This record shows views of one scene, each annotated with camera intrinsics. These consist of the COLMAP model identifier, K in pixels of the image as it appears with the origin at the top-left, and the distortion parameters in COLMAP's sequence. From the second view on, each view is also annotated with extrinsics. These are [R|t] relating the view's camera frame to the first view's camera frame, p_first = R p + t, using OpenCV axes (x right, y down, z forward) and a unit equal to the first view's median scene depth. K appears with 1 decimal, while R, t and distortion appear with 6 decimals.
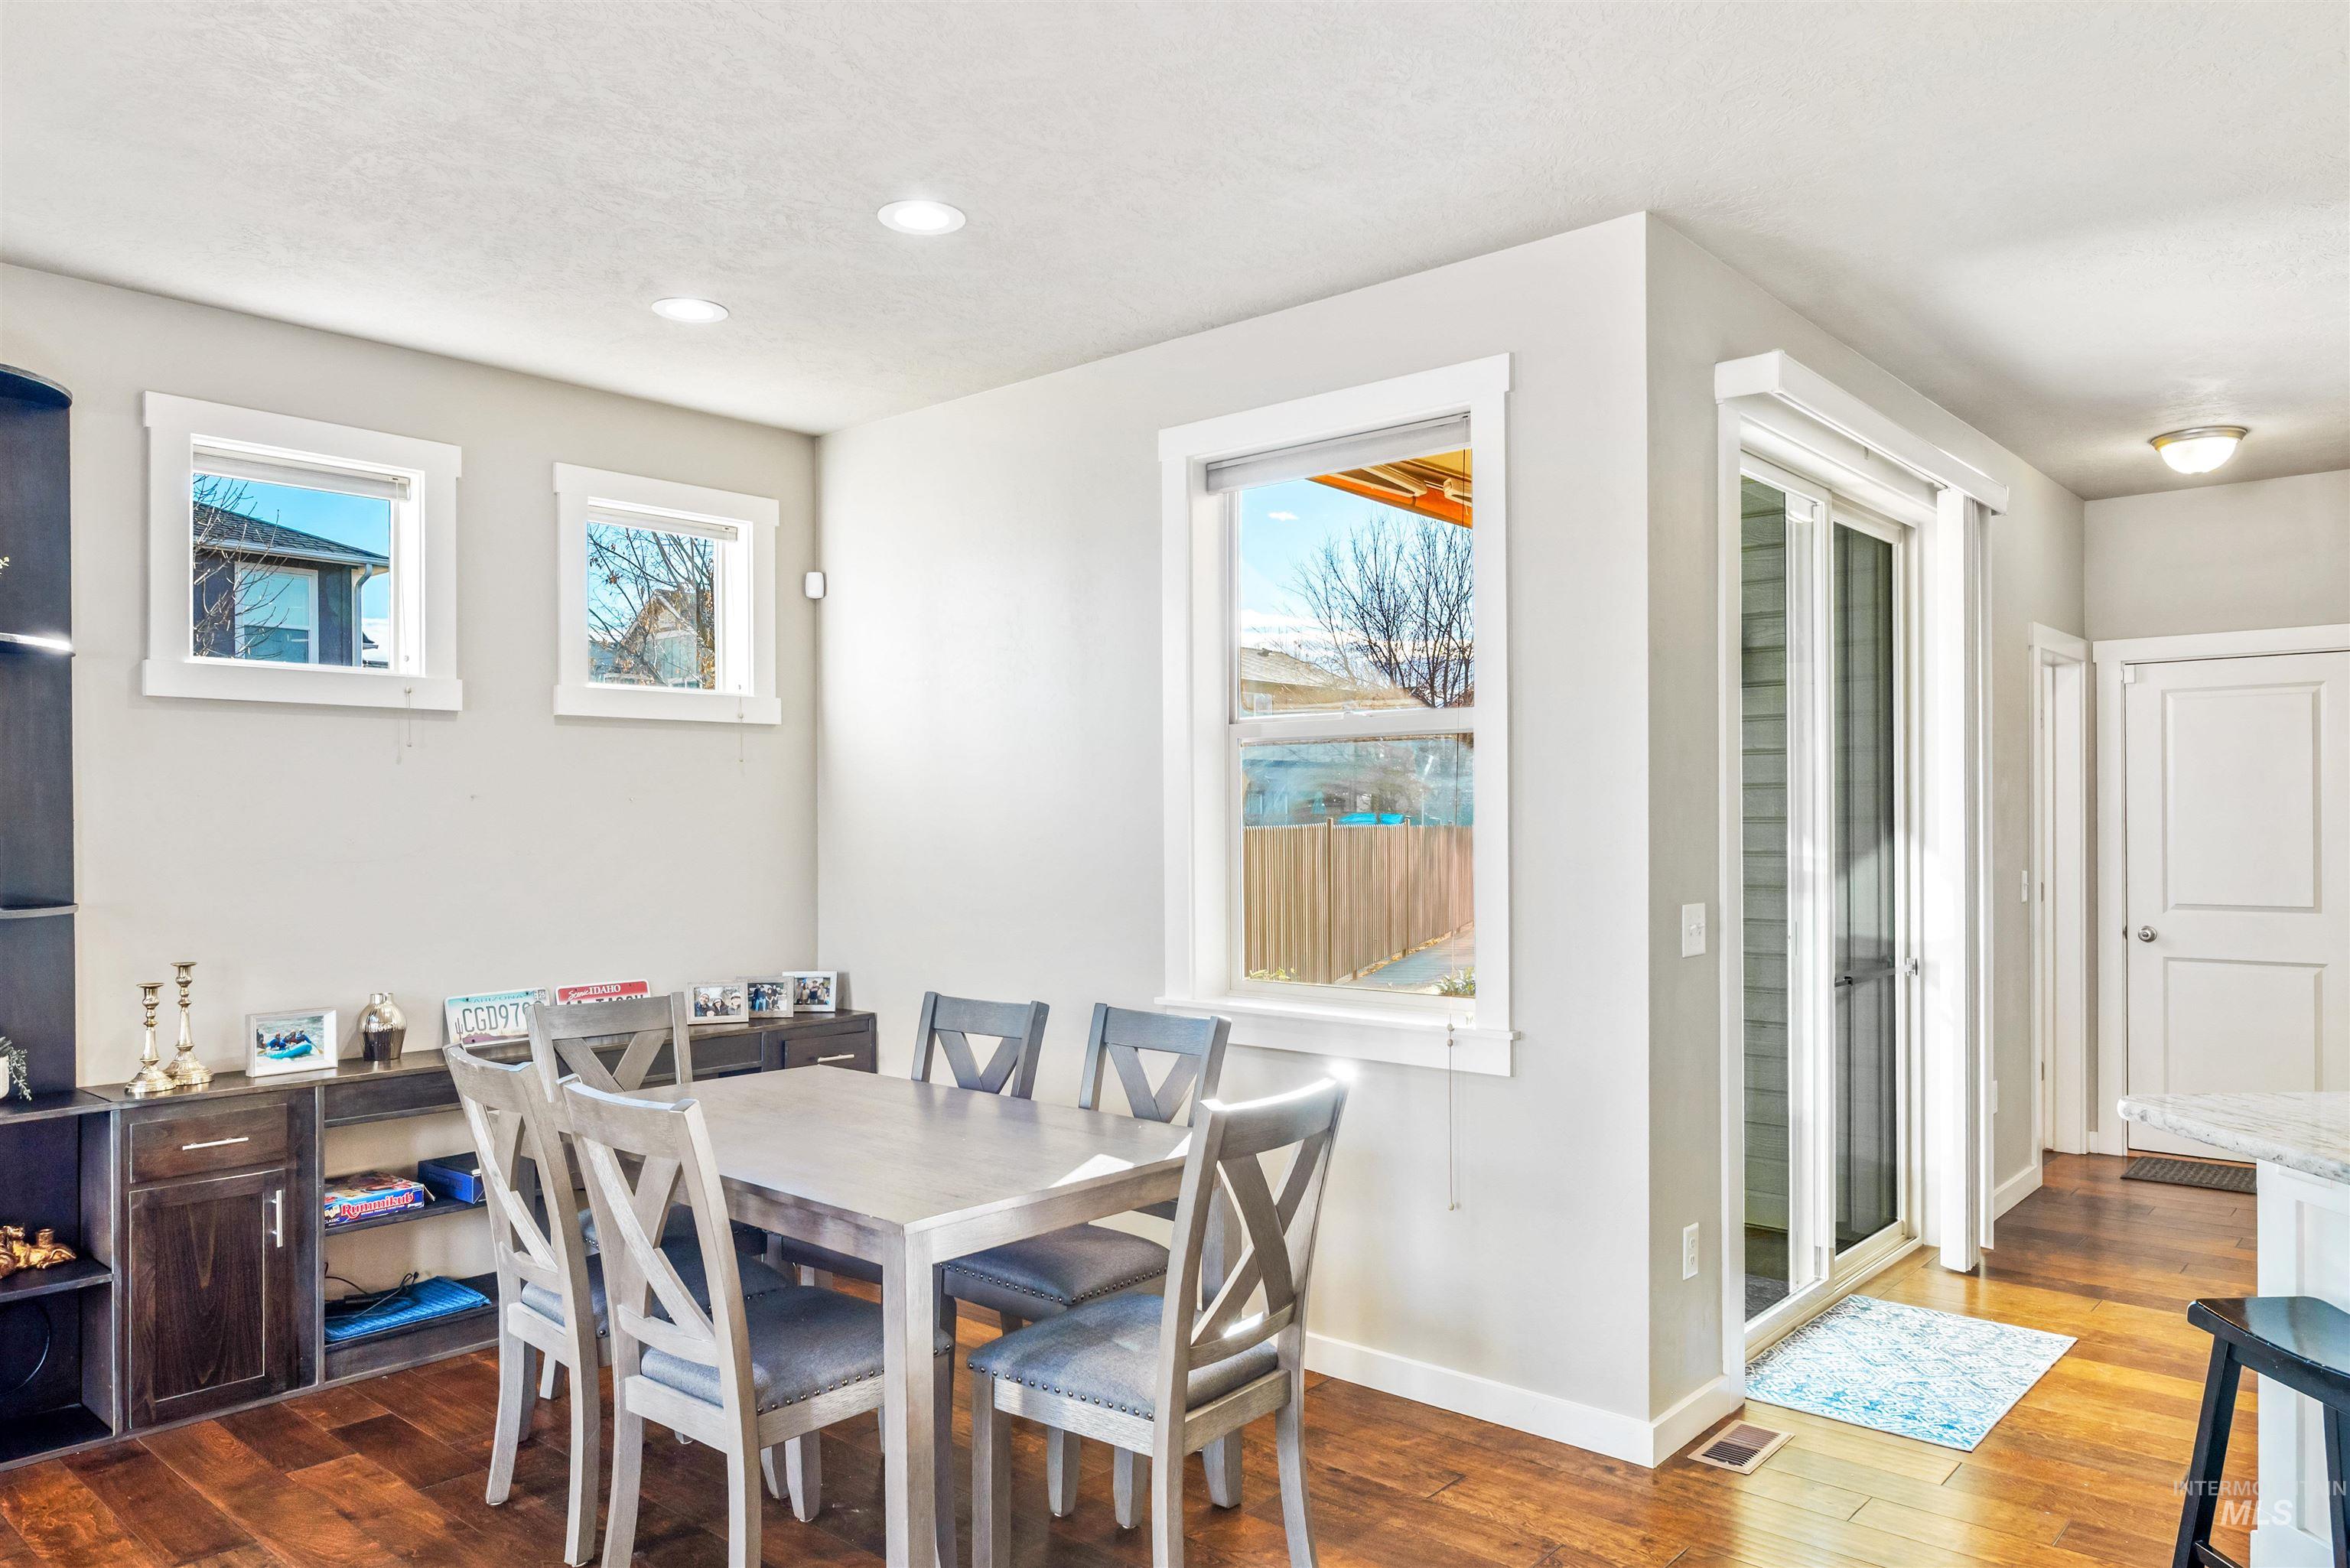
lens RADIAL K [[1576.3, 0, 1163.5], [0, 1576.3, 822.6], [0, 0, 1]] dist [0.003623, -0.000019]
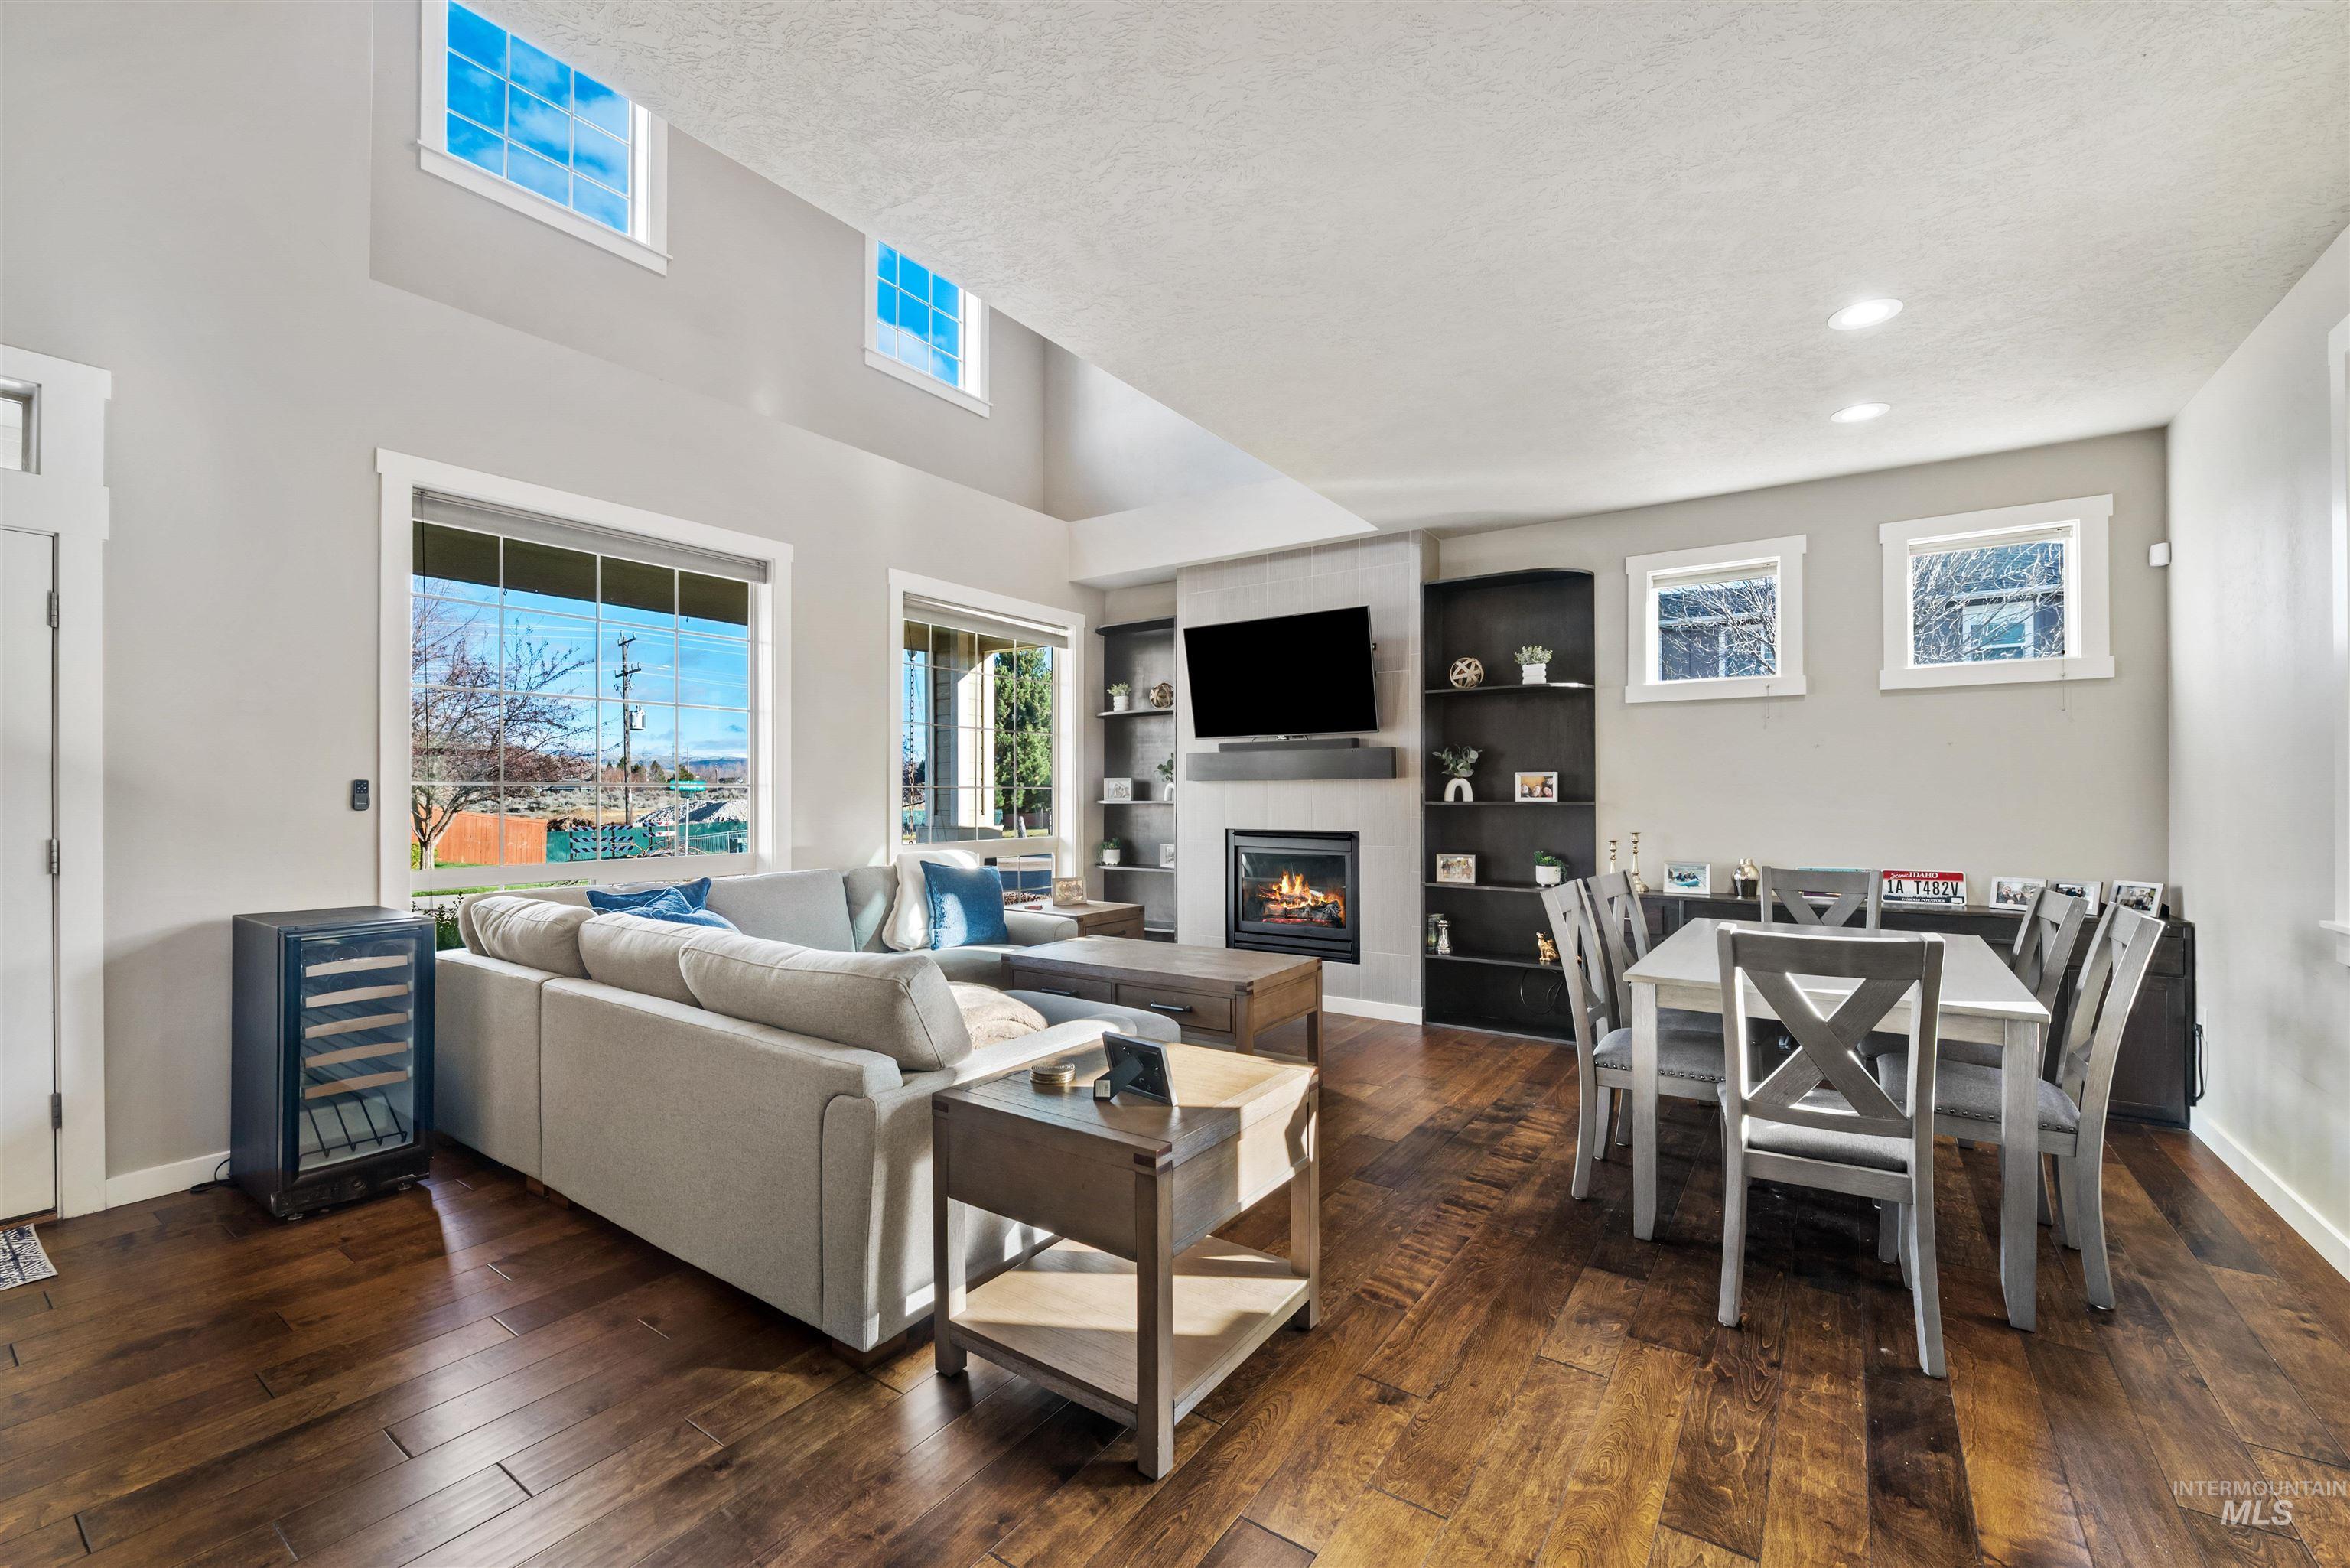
lens RADIAL K [[974.8, 0, 1174.0], [0, 974.8, 793.4], [0, 0, 1]] dist [-0.005262, -0.001996]
pose [[0.116485, 0.003612, -0.993186, 0.527976], [-0.000268, 0.999993, 0.003605, 0.031921], [0.993192, -0.000154, 0.116485, 0.241552]]
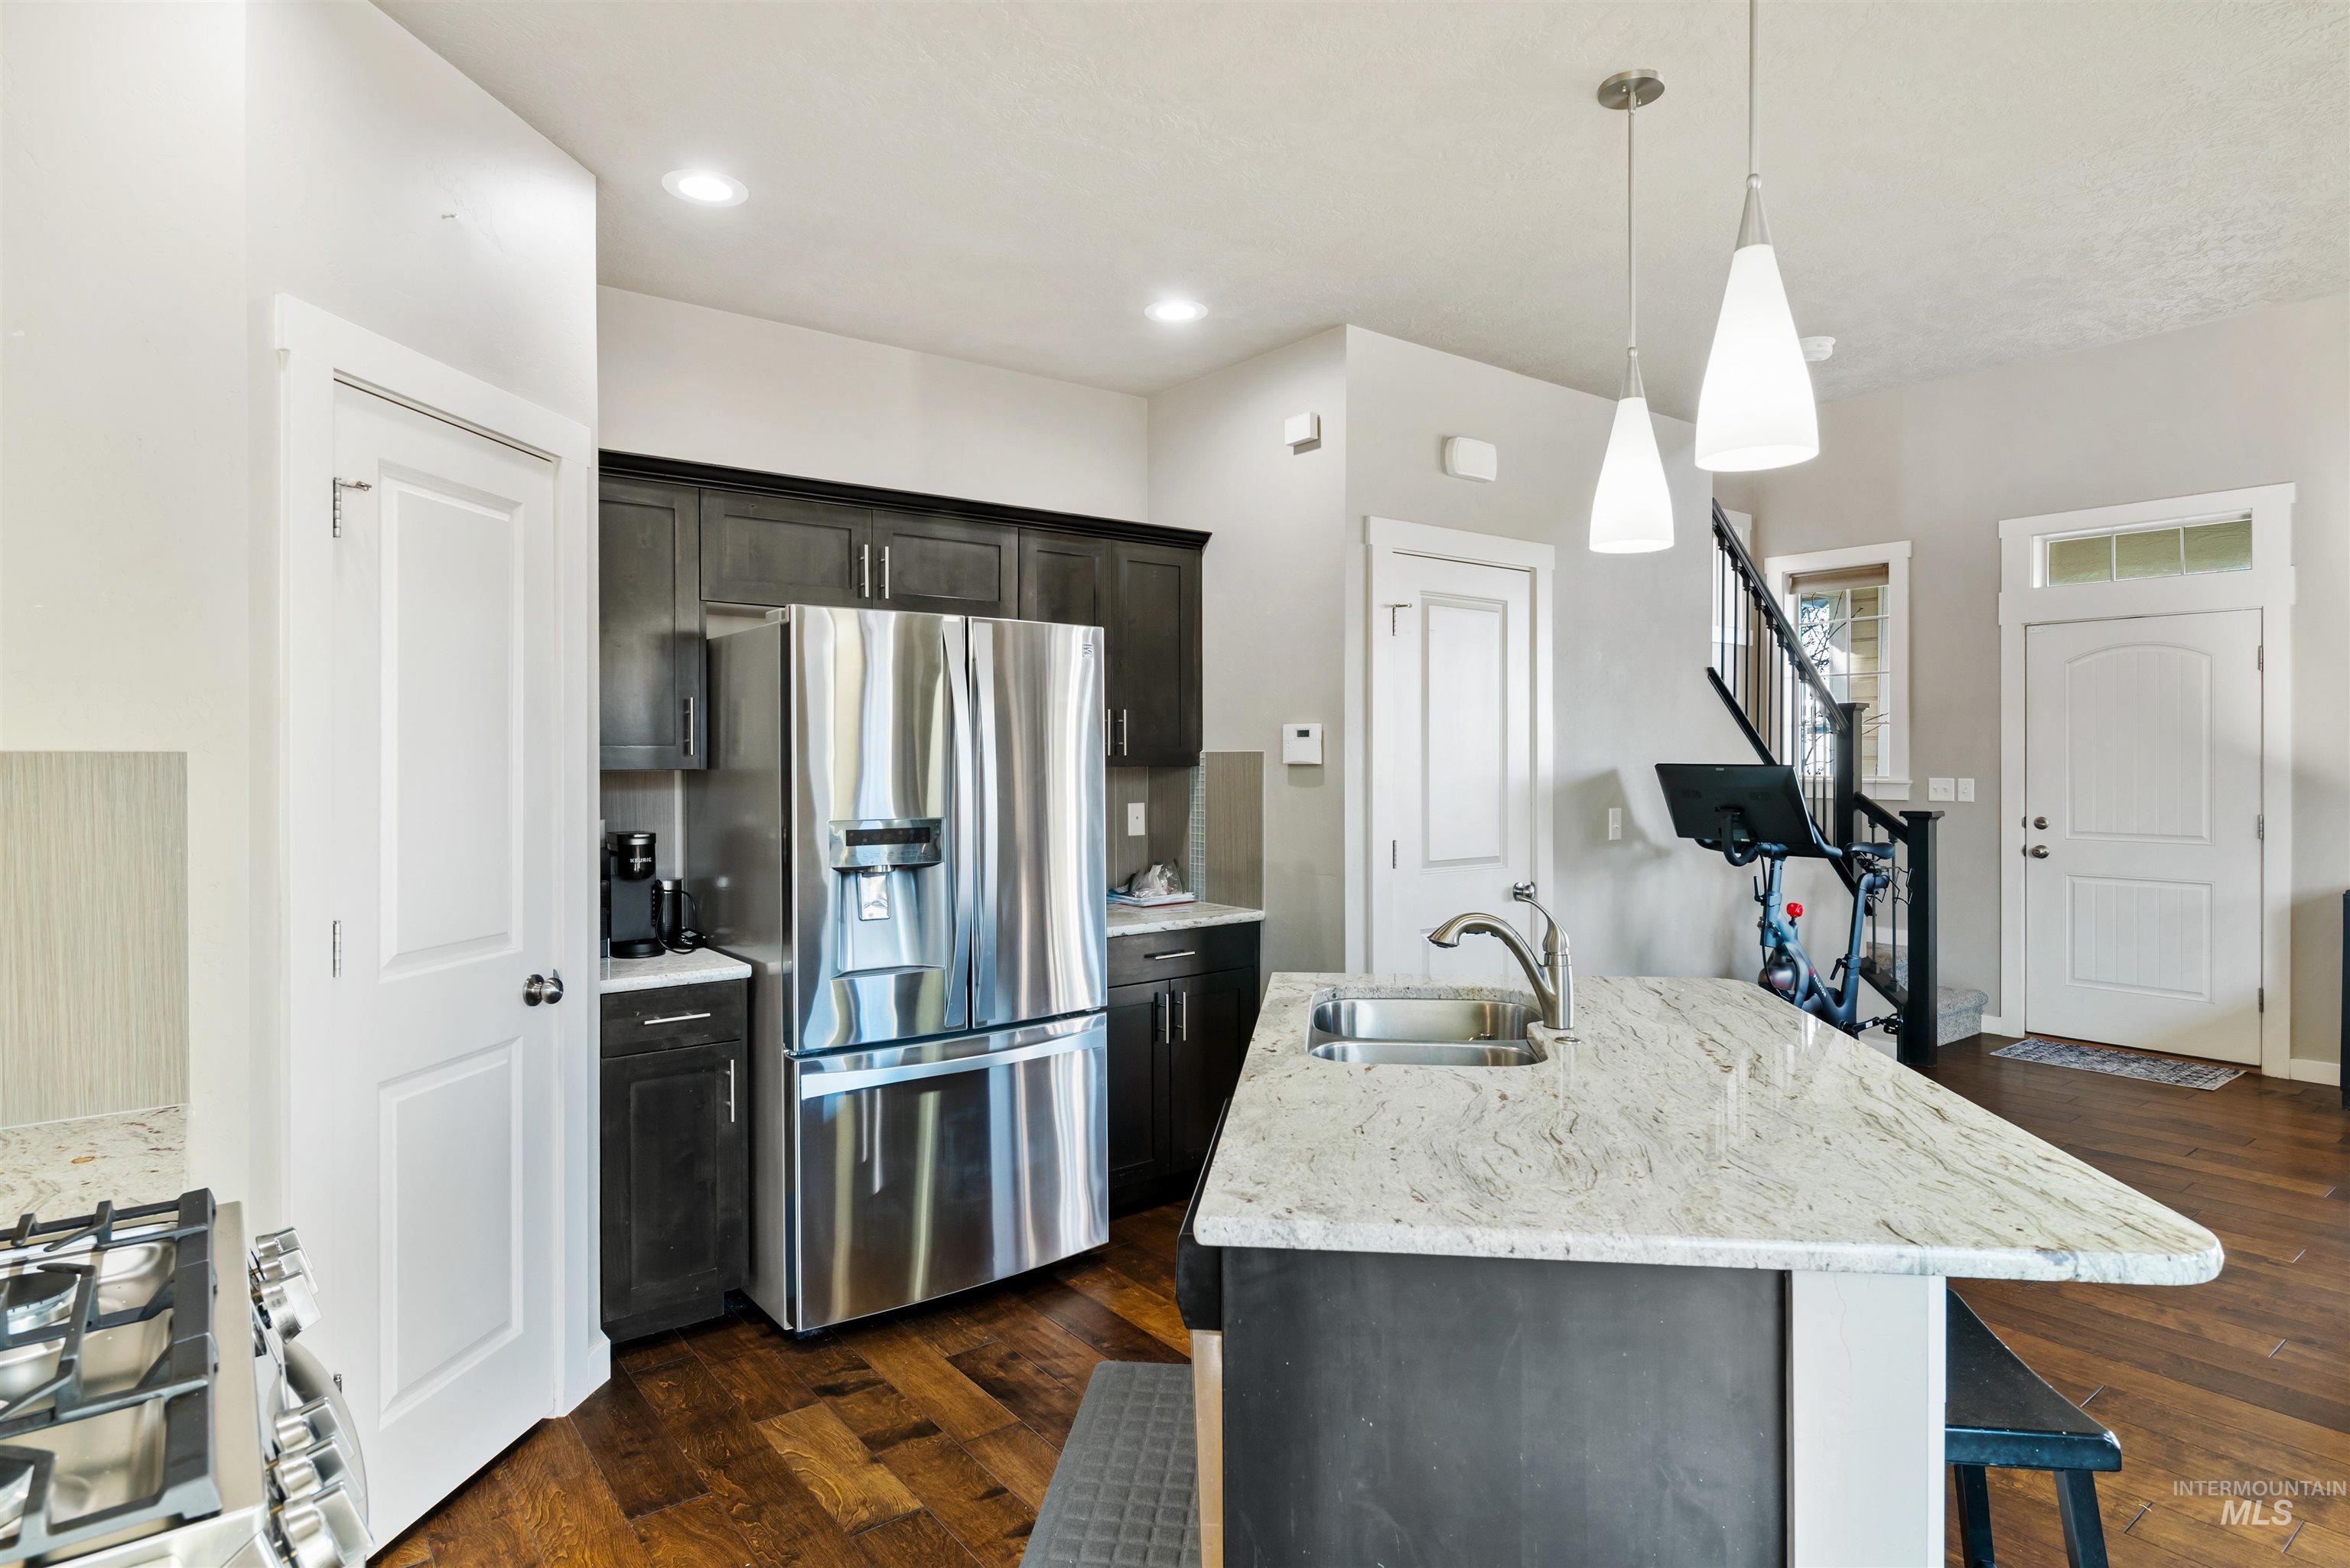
lens RADIAL K [[1268.2, 0, 1141.5], [0, 1268.2, 770.1], [0, 0, 1]] dist [-0.002460, -0.000244]
pose [[-0.978761, 0.005323, 0.204935, 0.626842], [0.008133, 0.999884, 0.012872, -0.006755], [-0.204843, 0.014265, -0.978691, 1.070108]]
